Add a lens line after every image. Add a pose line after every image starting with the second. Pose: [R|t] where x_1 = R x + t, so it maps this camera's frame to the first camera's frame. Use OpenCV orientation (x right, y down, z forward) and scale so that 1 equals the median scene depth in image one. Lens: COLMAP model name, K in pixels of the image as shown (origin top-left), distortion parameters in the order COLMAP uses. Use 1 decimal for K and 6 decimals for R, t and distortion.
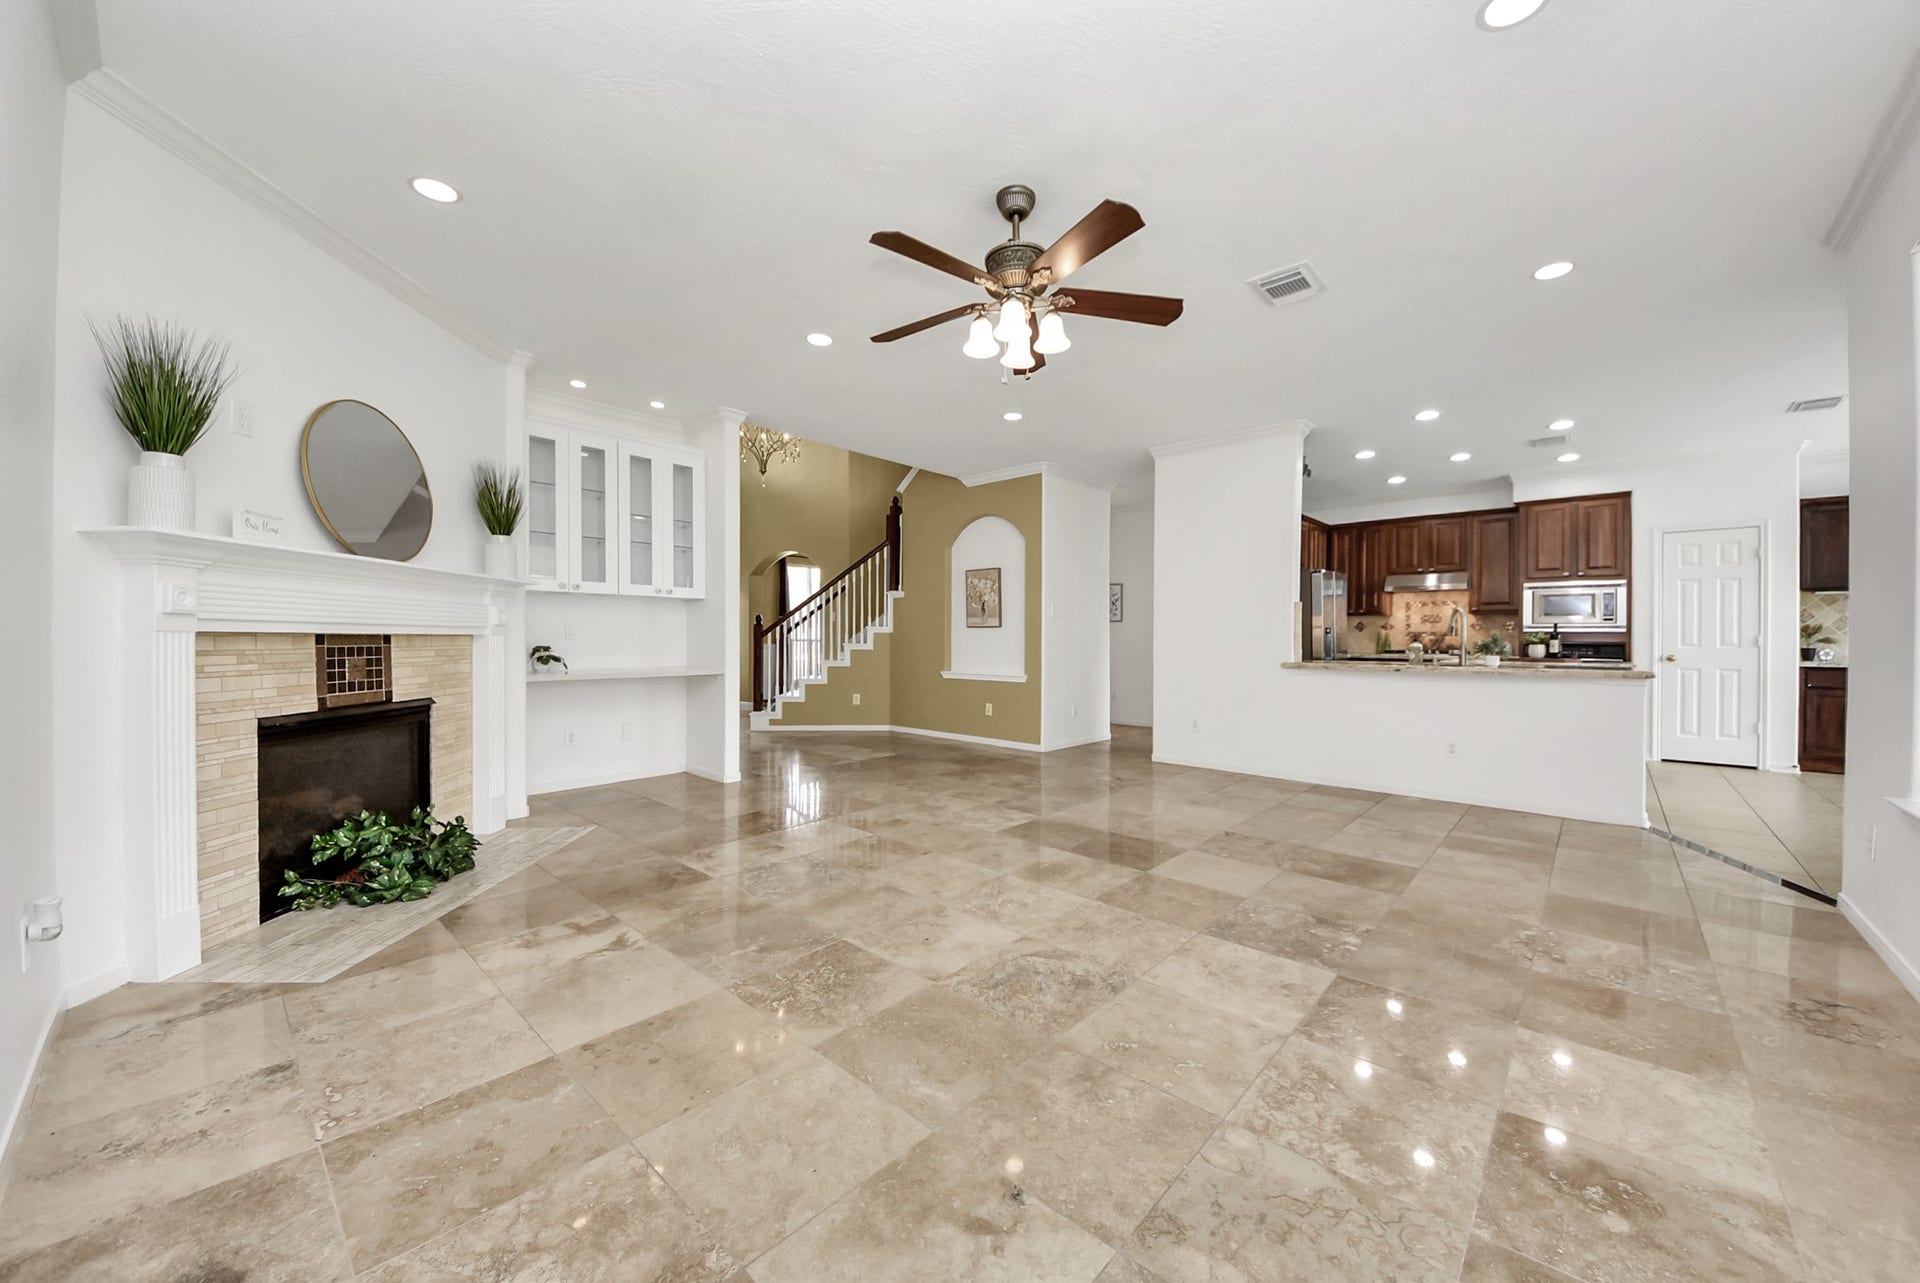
lens RADIAL K [[699.0, 0, 968.3], [0, 699.0, 641.3], [0, 0, 1]] dist [0.000006, -0.000101]
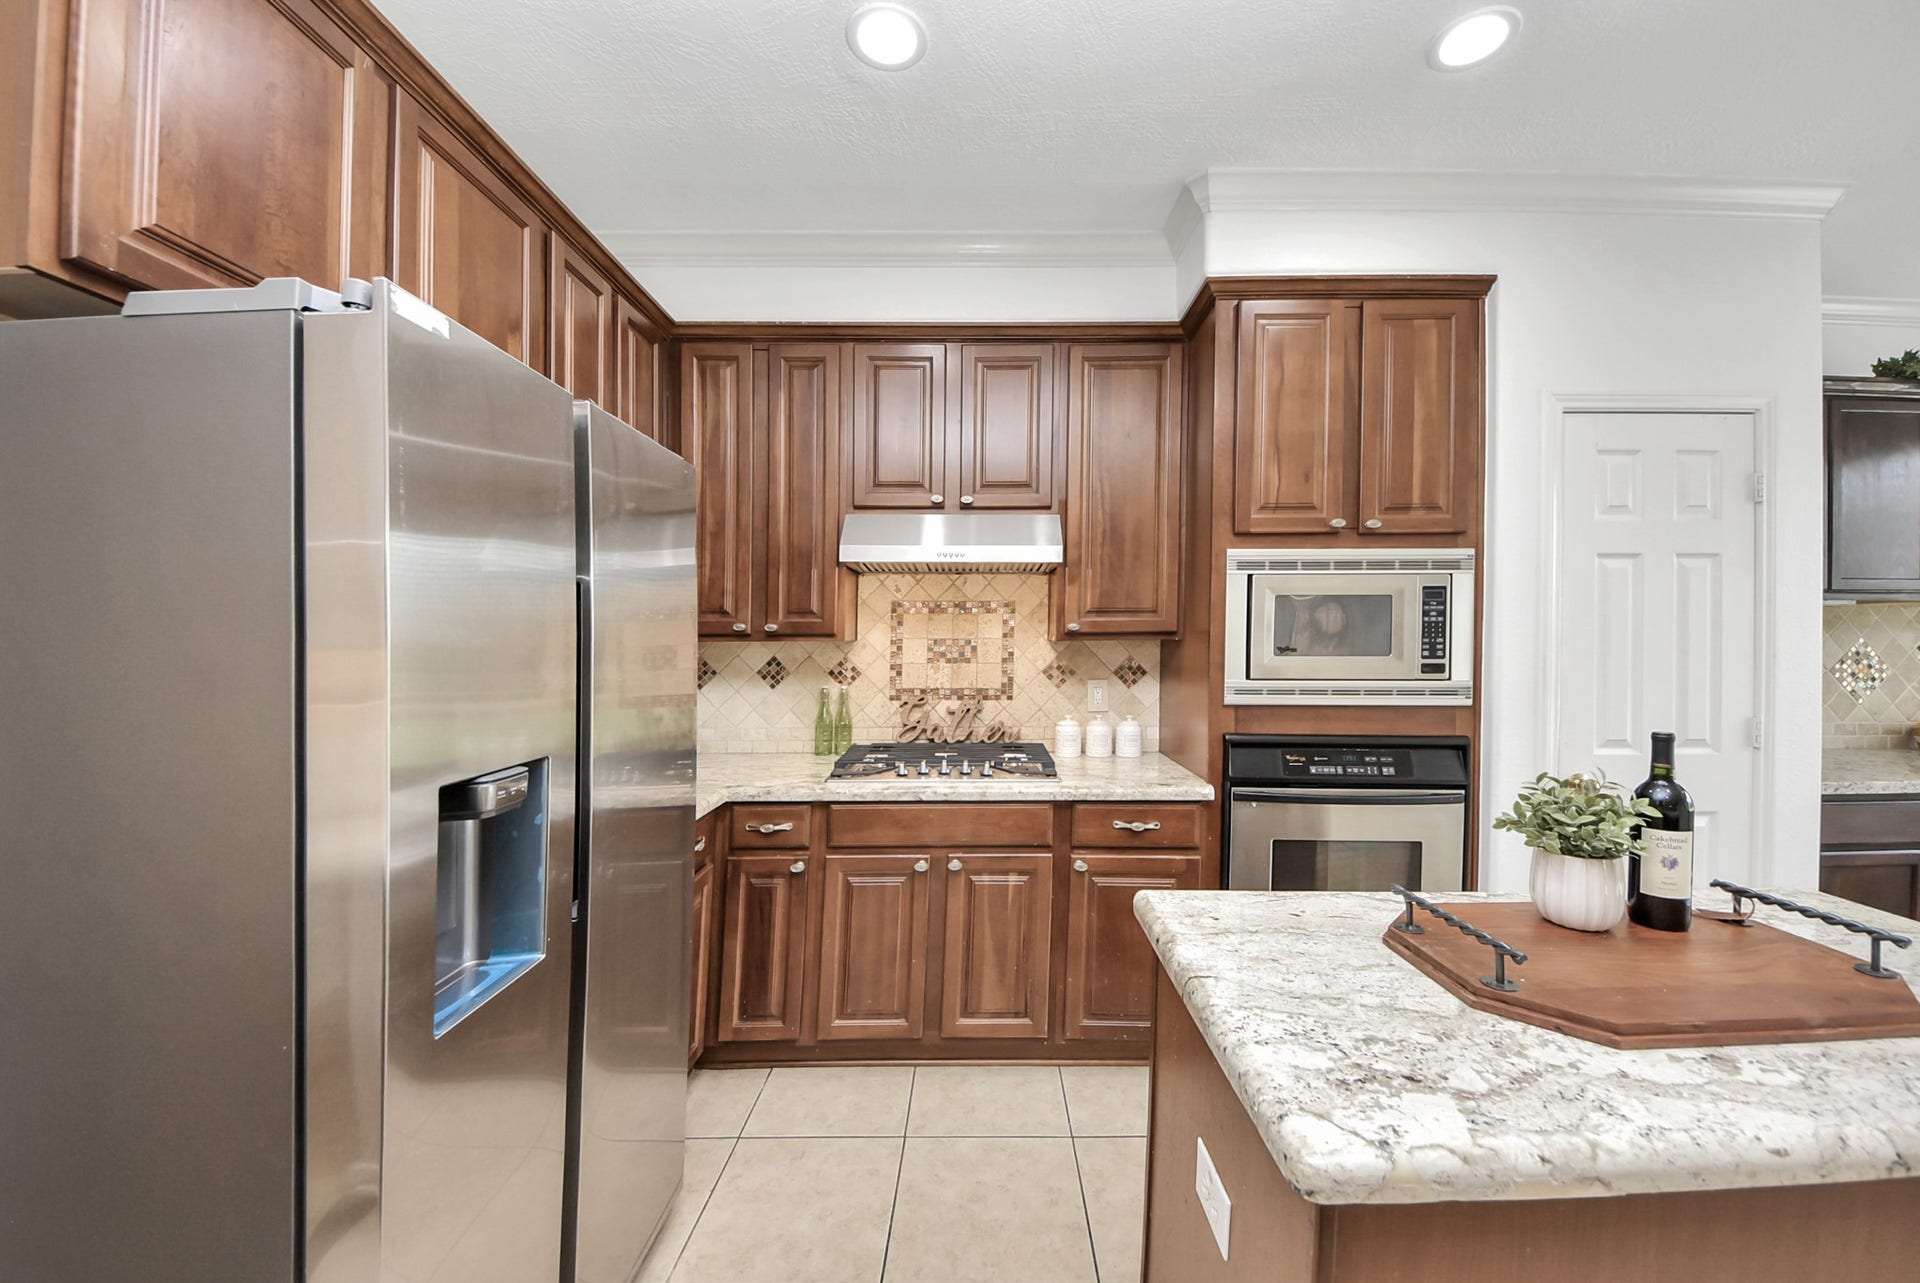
lens RADIAL K [[699.0, 0, 968.3], [0, 699.0, 641.3], [0, 0, 1]] dist [0.000006, -0.000101]
pose [[0.744617, -0.011587, 0.667392, 0.944914], [0.011165, 0.999926, 0.004903, -0.084273], [-0.667399, 0.003801, 0.744691, 1.597809]]
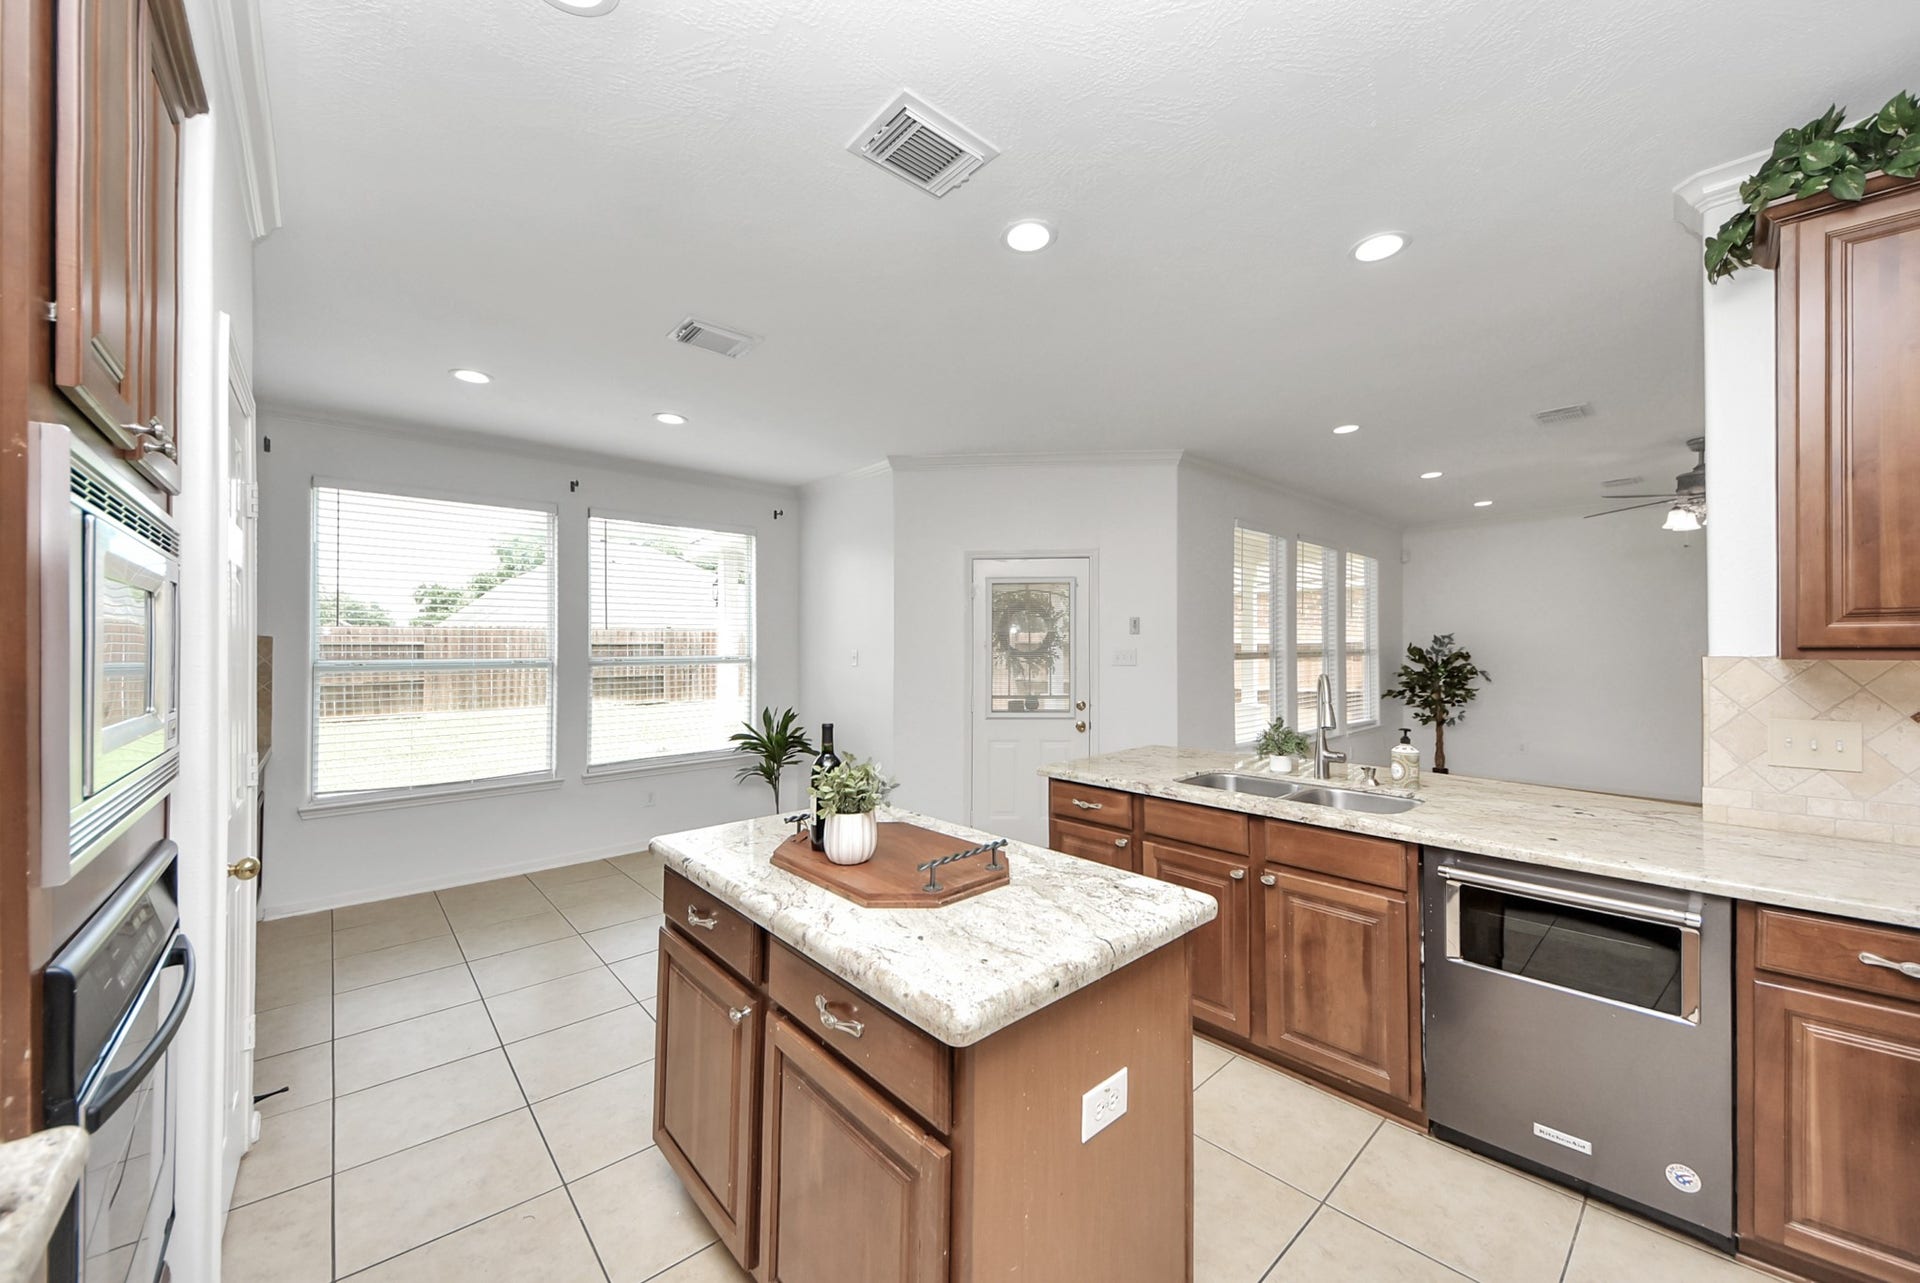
lens RADIAL K [[699.0, 0, 968.3], [0, 699.0, 641.3], [0, 0, 1]] dist [0.000006, -0.000101]
pose [[-0.994930, -0.002178, 0.100541, 1.342352], [-0.002465, 0.999993, -0.002728, -0.098771], [-0.100535, -0.002962, -0.994929, 2.283561]]
